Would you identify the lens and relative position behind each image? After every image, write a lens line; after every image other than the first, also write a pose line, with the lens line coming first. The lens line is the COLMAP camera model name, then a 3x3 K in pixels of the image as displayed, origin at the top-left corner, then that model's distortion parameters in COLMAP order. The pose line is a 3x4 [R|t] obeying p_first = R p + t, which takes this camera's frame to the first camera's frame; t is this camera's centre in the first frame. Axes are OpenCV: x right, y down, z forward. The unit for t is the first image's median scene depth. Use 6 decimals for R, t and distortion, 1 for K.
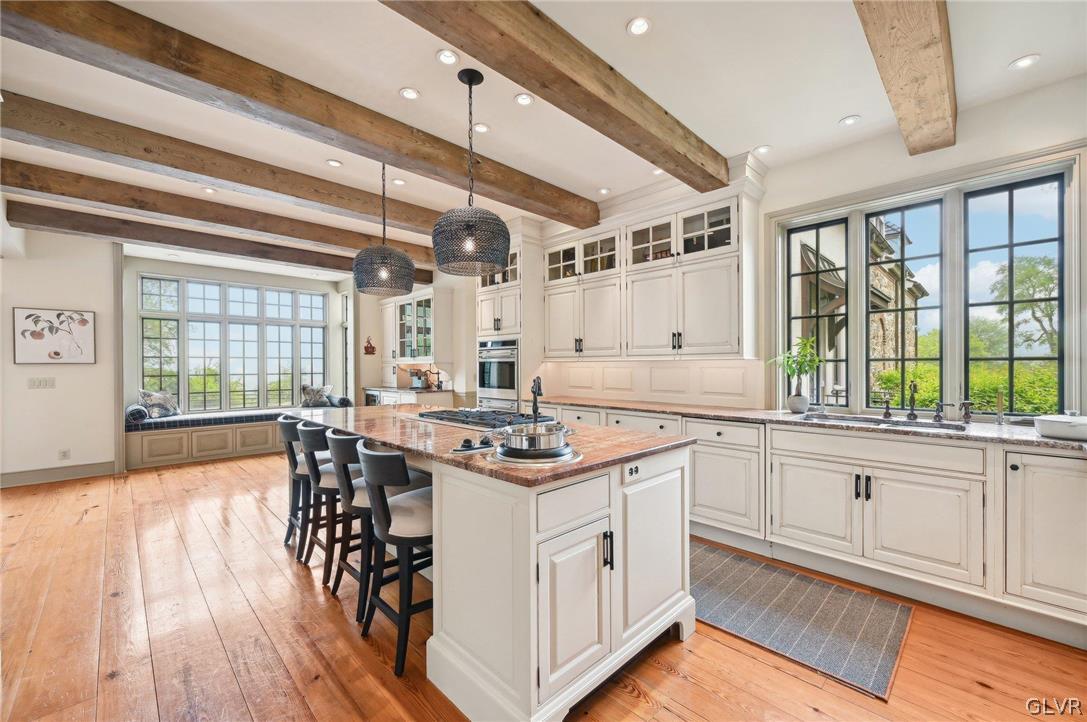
lens RADIAL K [[440.0, 0, 539.4], [0, 440.0, 370.2], [0, 0, 1]] dist [-0.002115, -0.000194]
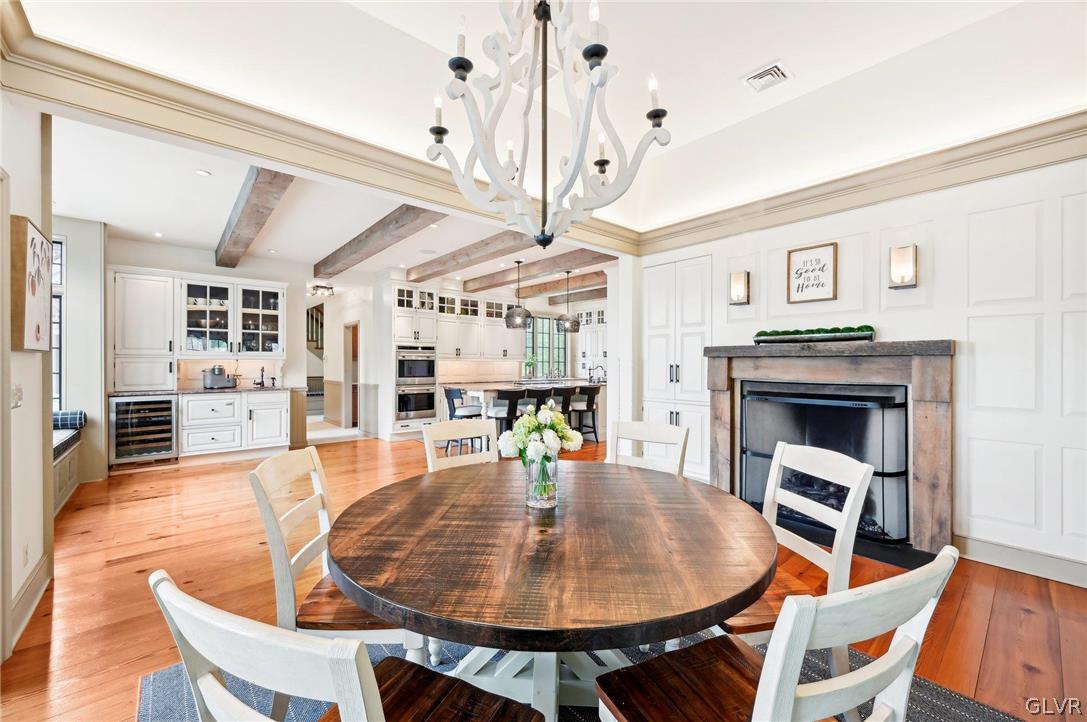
lens RADIAL K [[432.2, 0, 543.5], [0, 432.2, 361.0], [0, 0, 1]] dist [-0.001246, -0.000062]
pose [[0.058550, 0.011328, 0.998220, -1.840657], [0.008642, 0.999892, -0.011853, 0.006889], [-0.998247, 0.009321, 0.058446, 0.569547]]
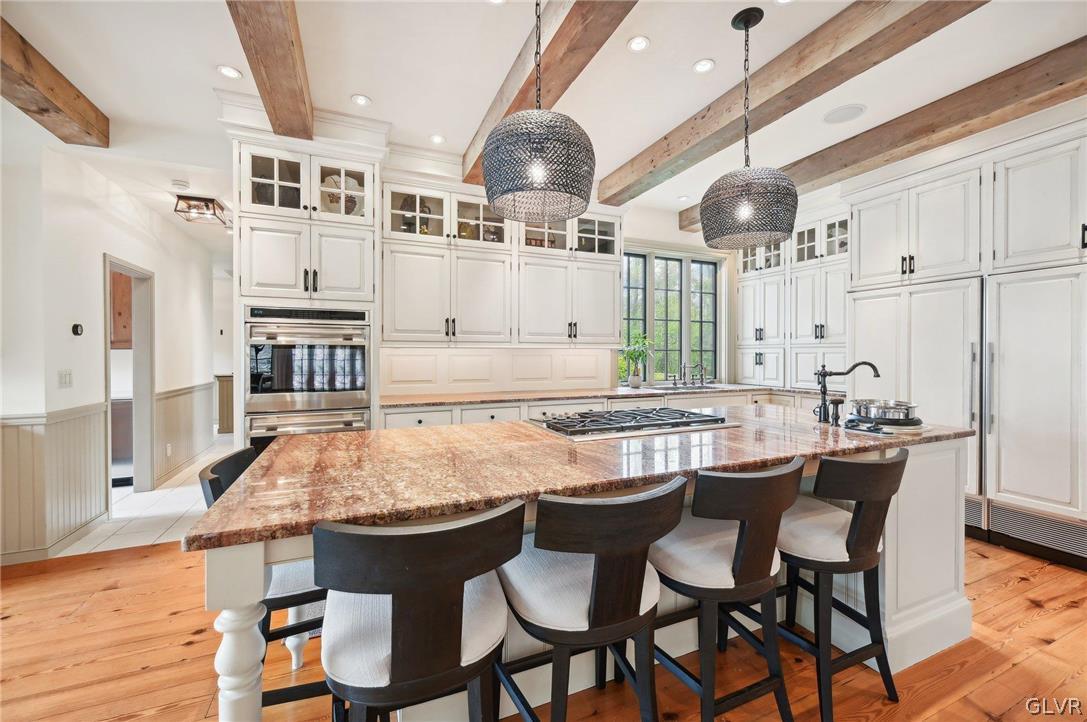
lens RADIAL K [[432.2, 0, 543.5], [0, 432.2, 361.0], [0, 0, 1]] dist [-0.001246, -0.000062]
pose [[0.351472, -0.012037, 0.936121, -0.615389], [0.008387, 0.999918, 0.009708, -0.002669], [-0.936161, 0.004439, 0.351544, 0.615945]]
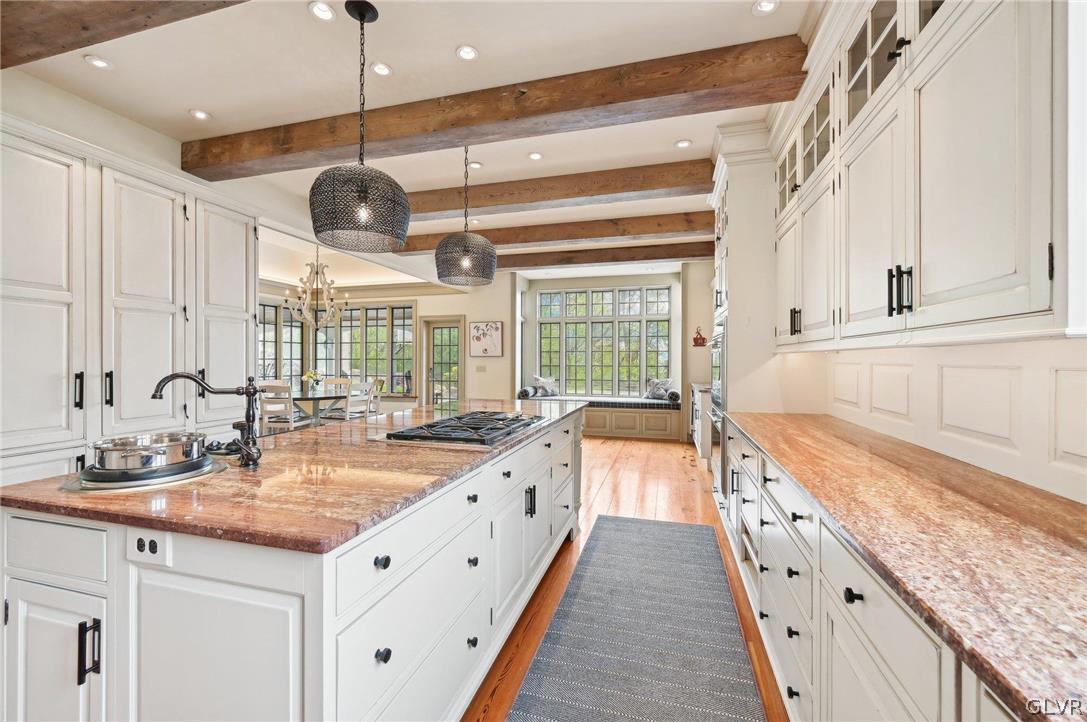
lens RADIAL K [[432.2, 0, 543.5], [0, 432.2, 361.0], [0, 0, 1]] dist [-0.001246, -0.000062]
pose [[0.503822, 0.008419, -0.863767, 0.414945], [-0.012896, 0.999914, 0.002224, -0.006449], [0.863711, 0.010019, 0.503887, 0.509413]]
